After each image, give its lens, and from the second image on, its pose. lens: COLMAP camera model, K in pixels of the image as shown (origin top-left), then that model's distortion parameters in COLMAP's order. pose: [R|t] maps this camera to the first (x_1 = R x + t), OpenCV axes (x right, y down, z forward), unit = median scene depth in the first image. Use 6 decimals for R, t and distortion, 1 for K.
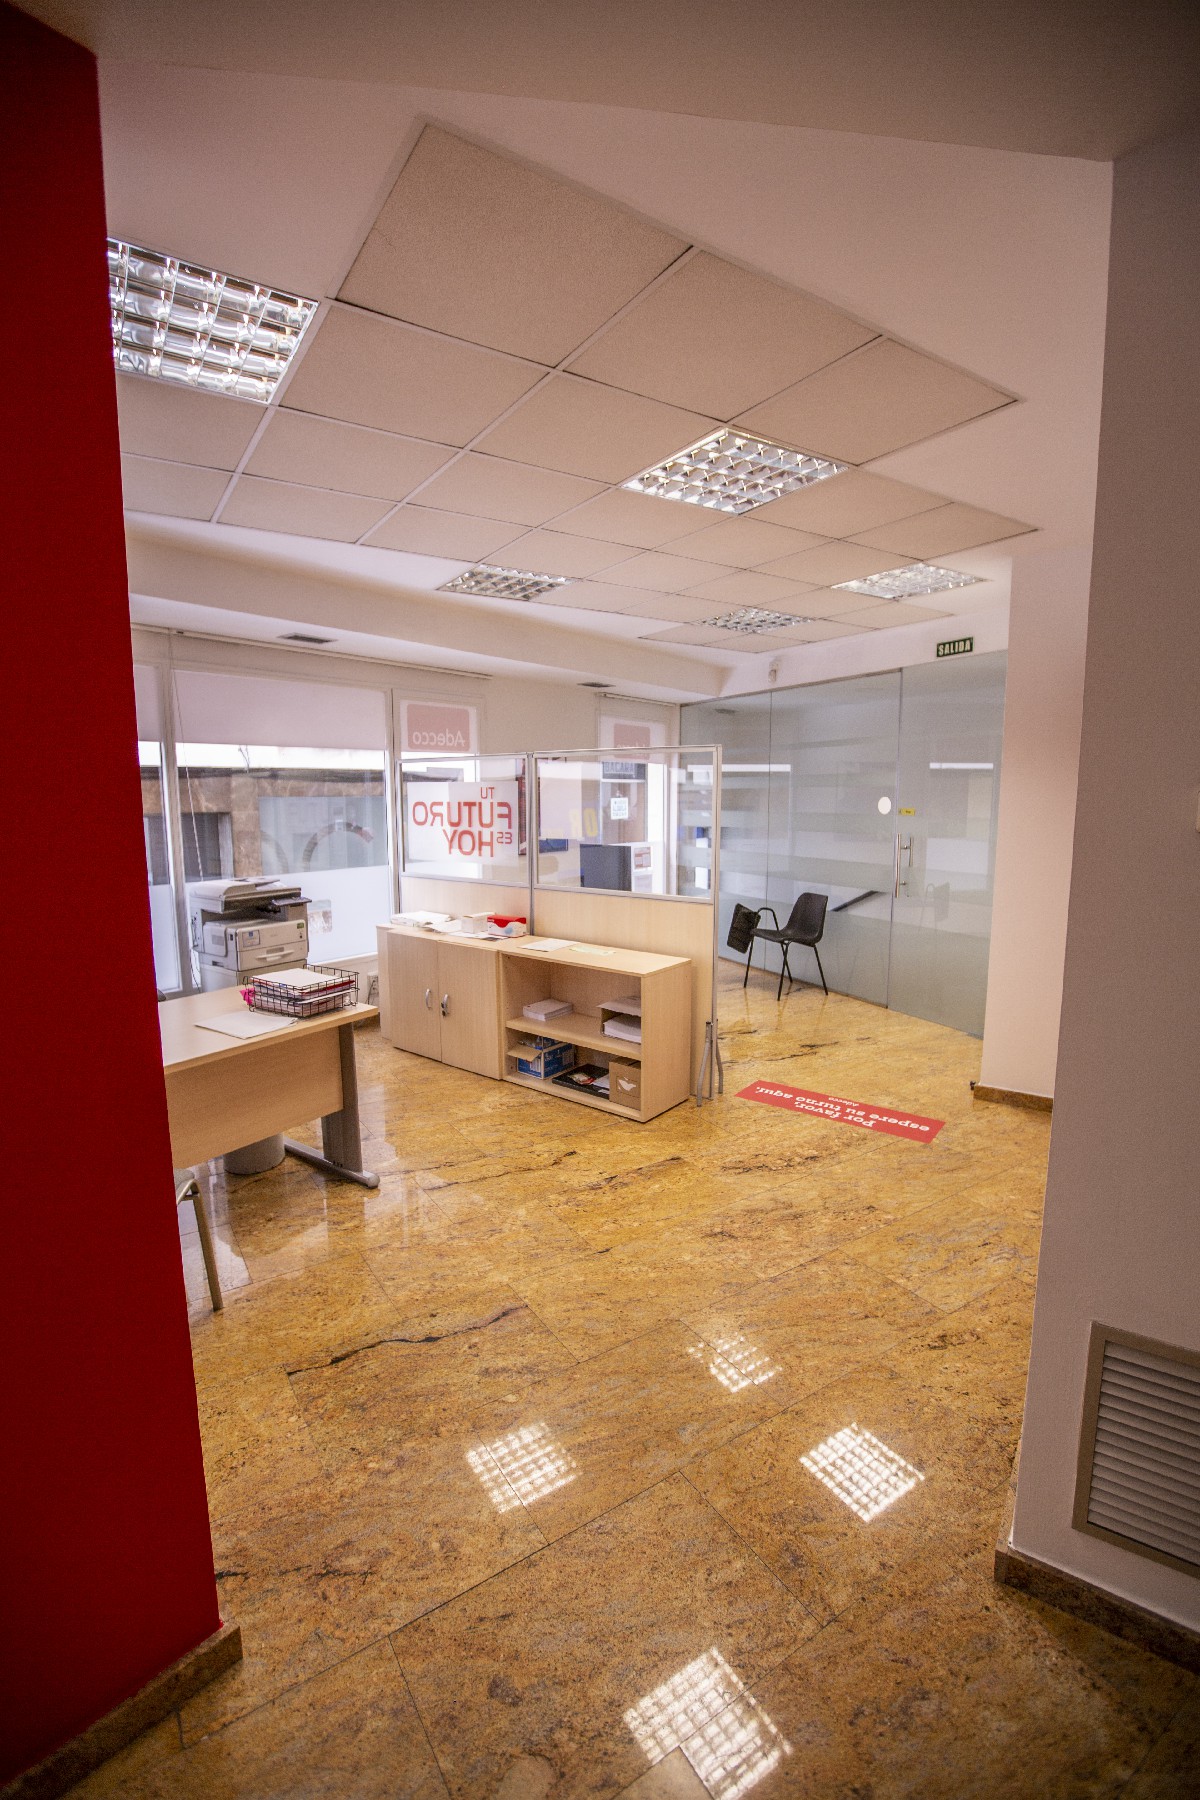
lens RADIAL K [[807.6, 0, 600.0], [0, 807.6, 900.0], [0, 0, 1]] dist [-0.019186, 0.000253]
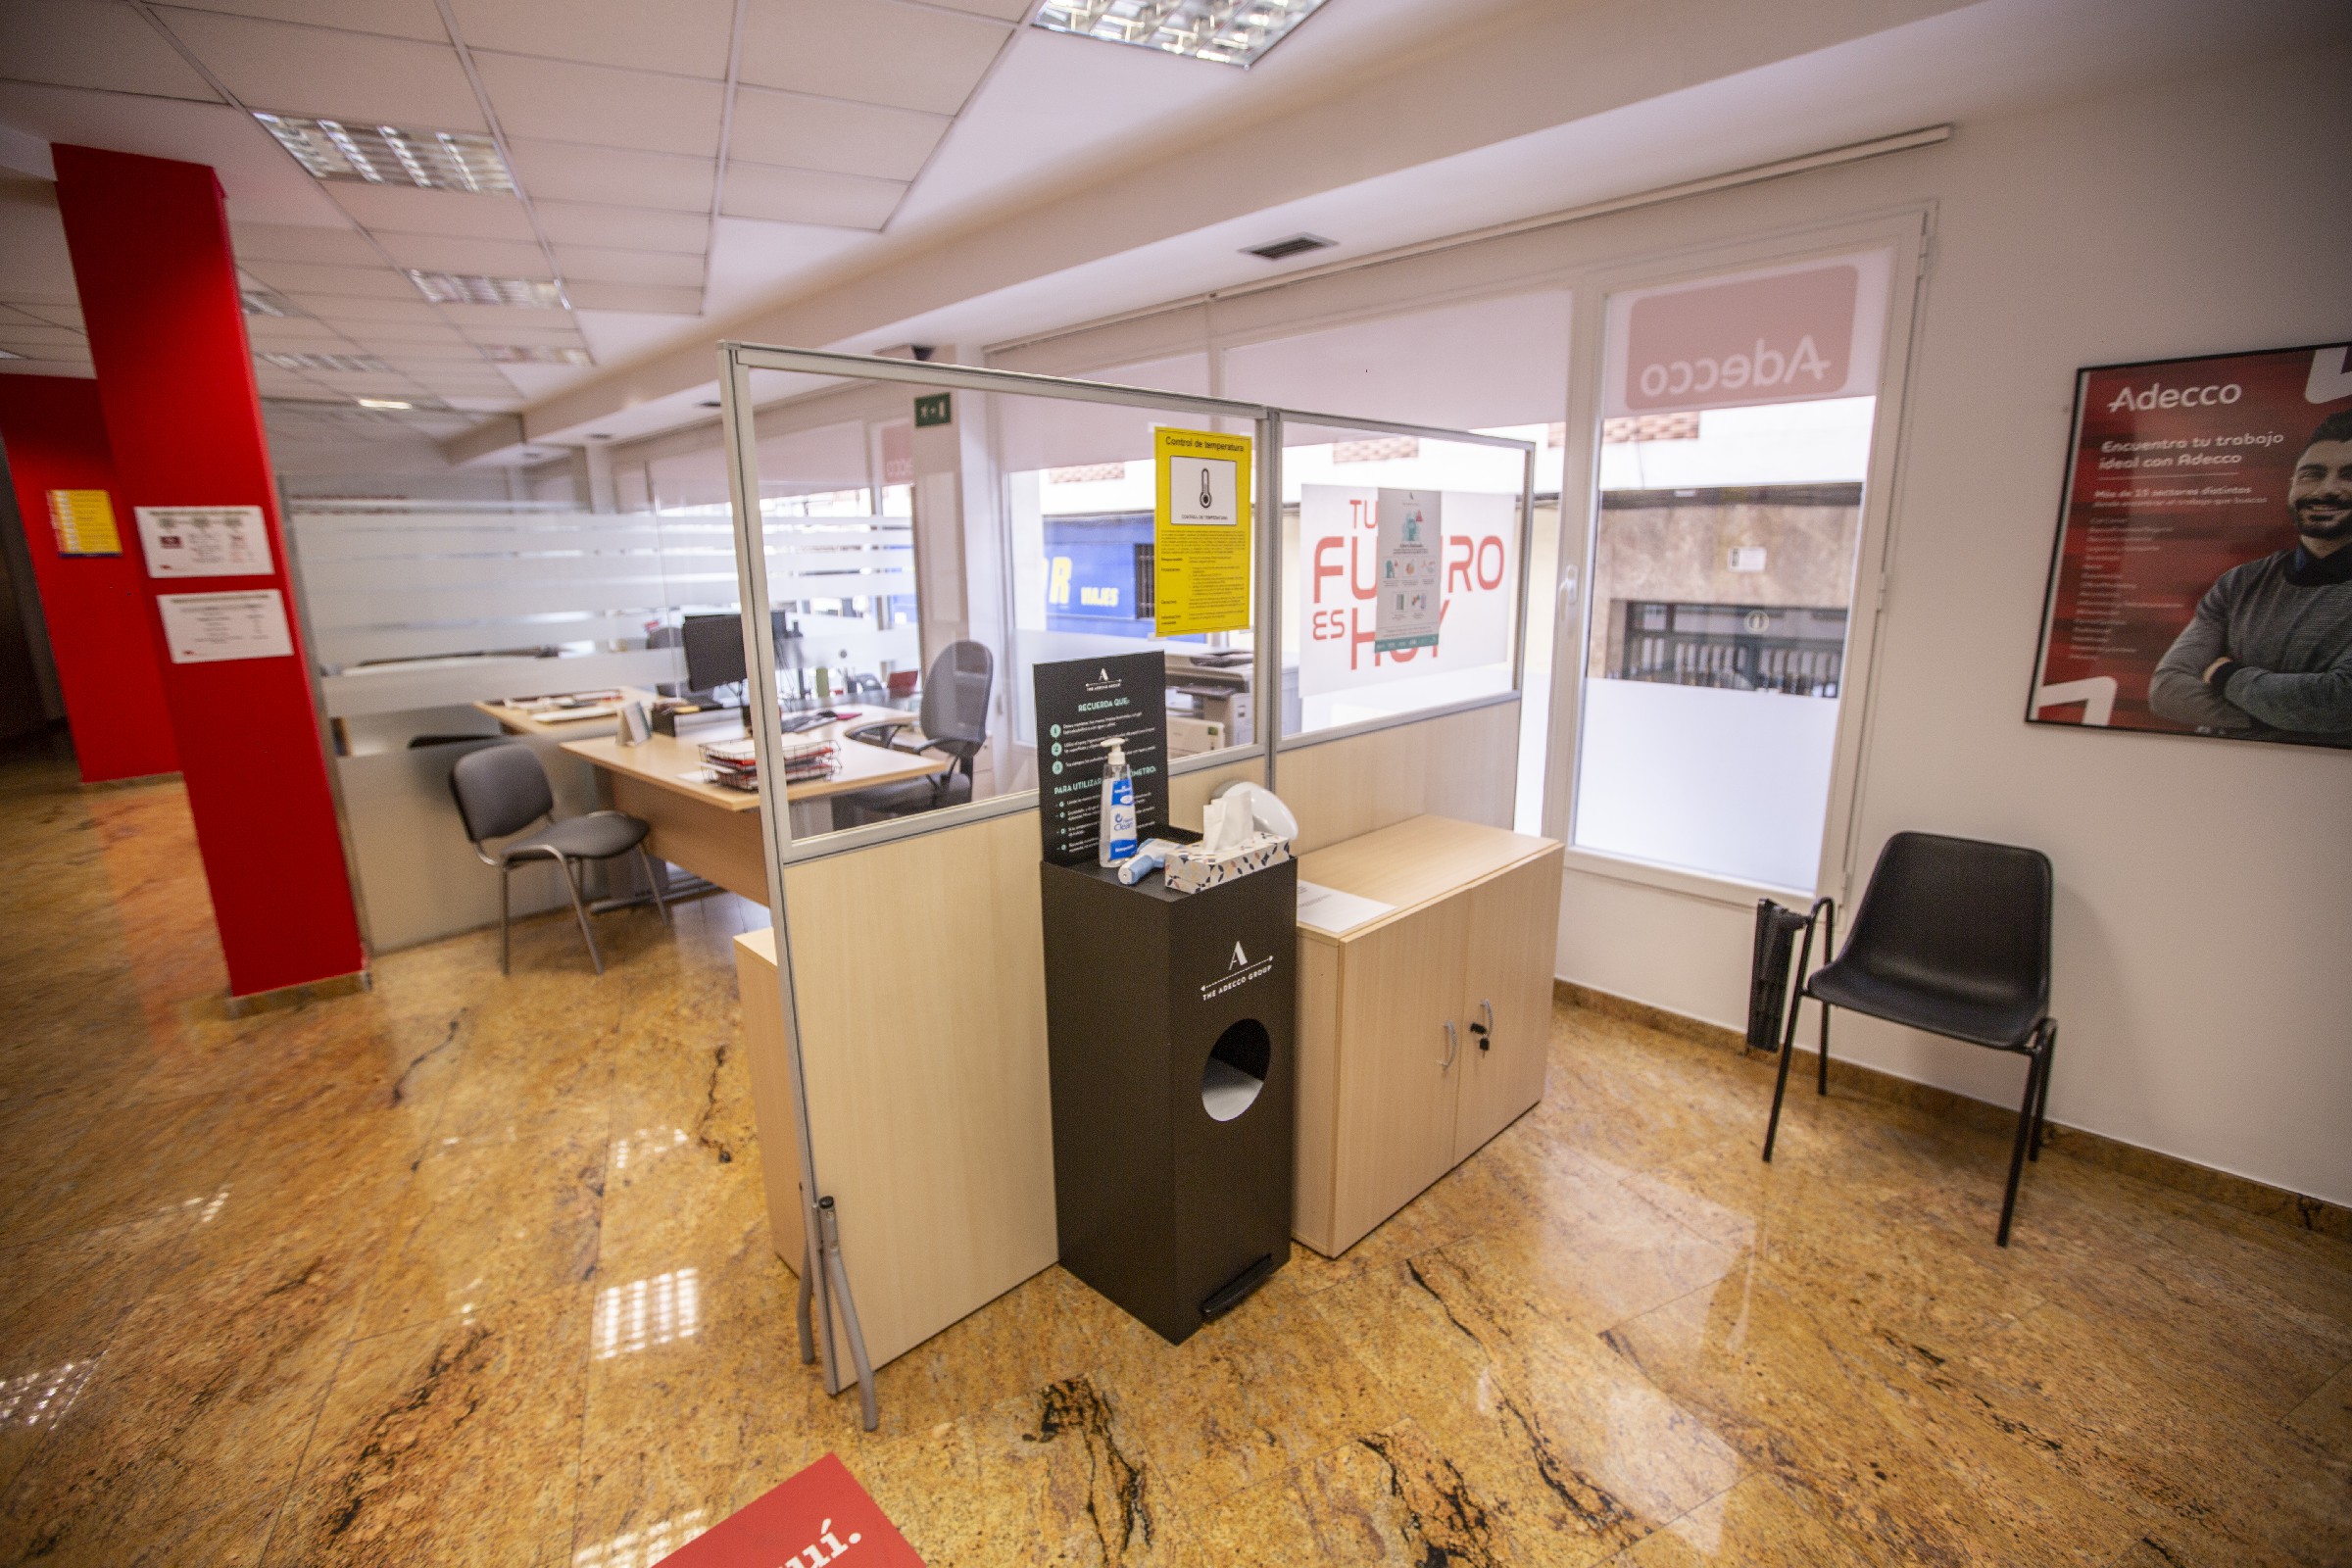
lens RADIAL K [[1055.2, 0, 1187.3], [0, 1055.2, 806.8], [0, 0, 1]] dist [-0.019186, 0.000253]
pose [[-0.139969, 0.222319, -0.964874, 0.583192], [-0.119926, 0.963487, 0.239397, -0.145721], [0.982866, 0.149222, -0.108197, 1.359928]]
